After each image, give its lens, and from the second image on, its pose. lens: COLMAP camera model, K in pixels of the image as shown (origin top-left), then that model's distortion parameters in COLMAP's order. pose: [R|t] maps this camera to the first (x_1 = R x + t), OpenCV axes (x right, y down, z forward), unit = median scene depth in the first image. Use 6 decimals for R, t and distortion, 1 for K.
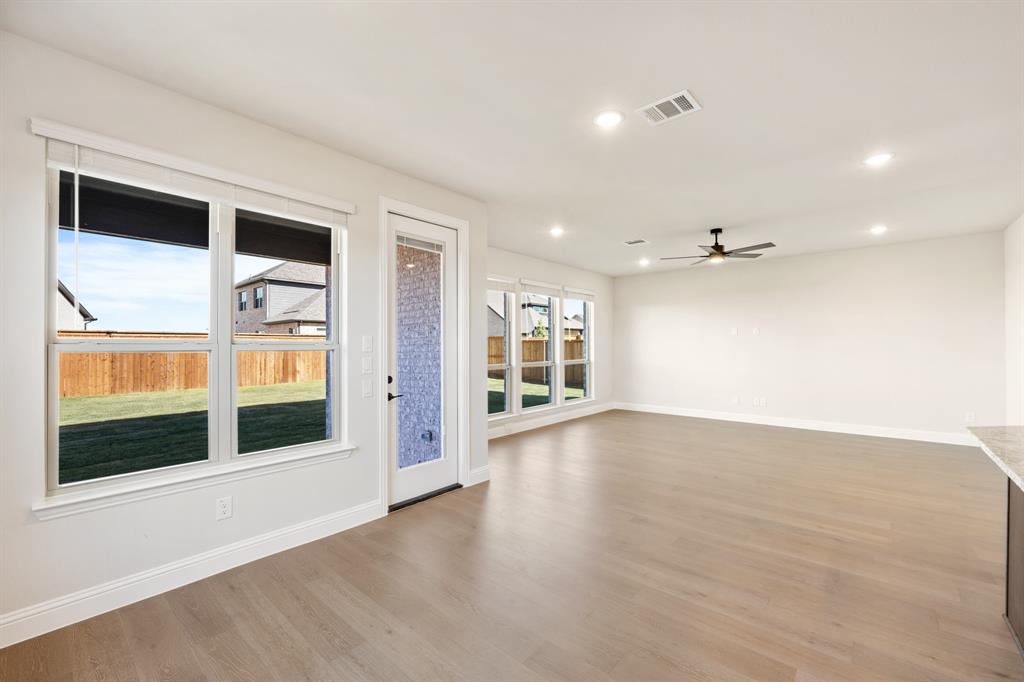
lens RADIAL K [[416.1, 0, 512.0], [0, 416.1, 341.0], [0, 0, 1]] dist [-0.000170, 0.000091]
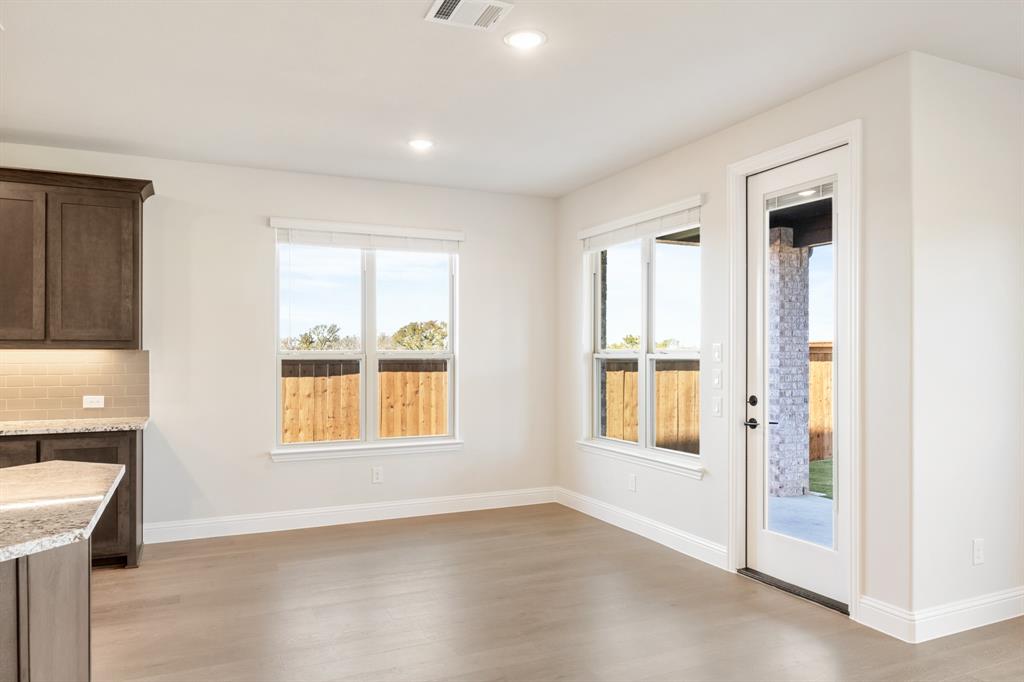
lens RADIAL K [[693.2, 0, 512.9], [0, 693.2, 353.9], [0, 0, 1]] dist [0.000071, 0.000353]
pose [[-0.391715, 0.004715, -0.920074, 0.445531], [0.007683, 0.999969, 0.001854, 0.001507], [0.920054, -0.006342, -0.391739, 0.478805]]
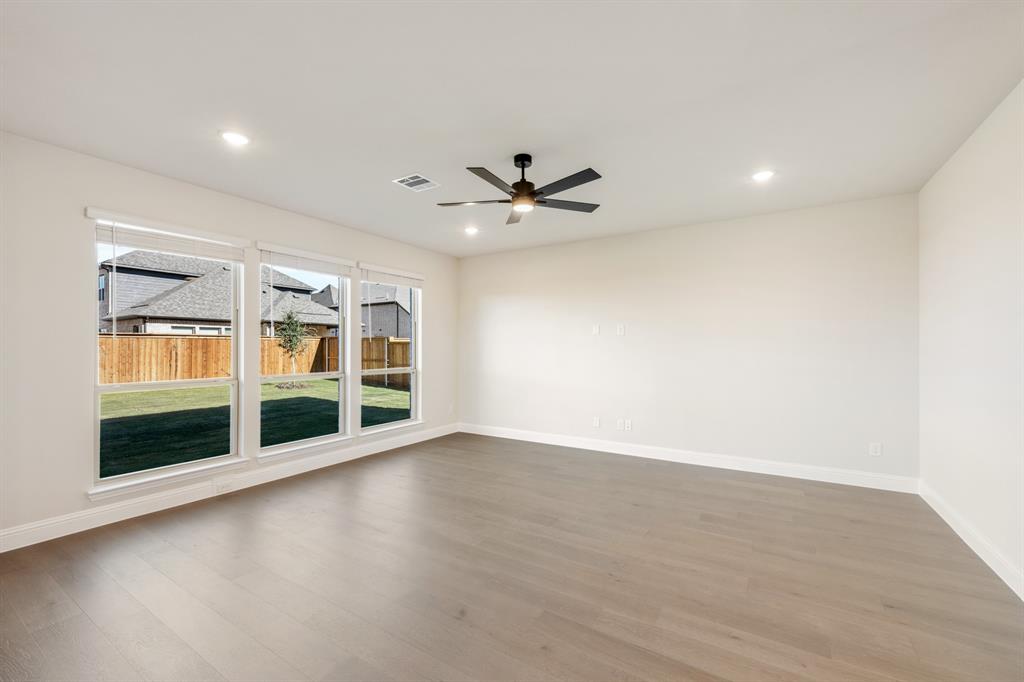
lens RADIAL K [[416.1, 0, 512.0], [0, 416.1, 341.0], [0, 0, 1]] dist [-0.000170, 0.000091]
pose [[0.983959, 0.007489, 0.178237, 0.170211], [-0.006357, 0.999956, -0.006921, 0.001786], [-0.178281, 0.005677, 0.983963, 0.188221]]
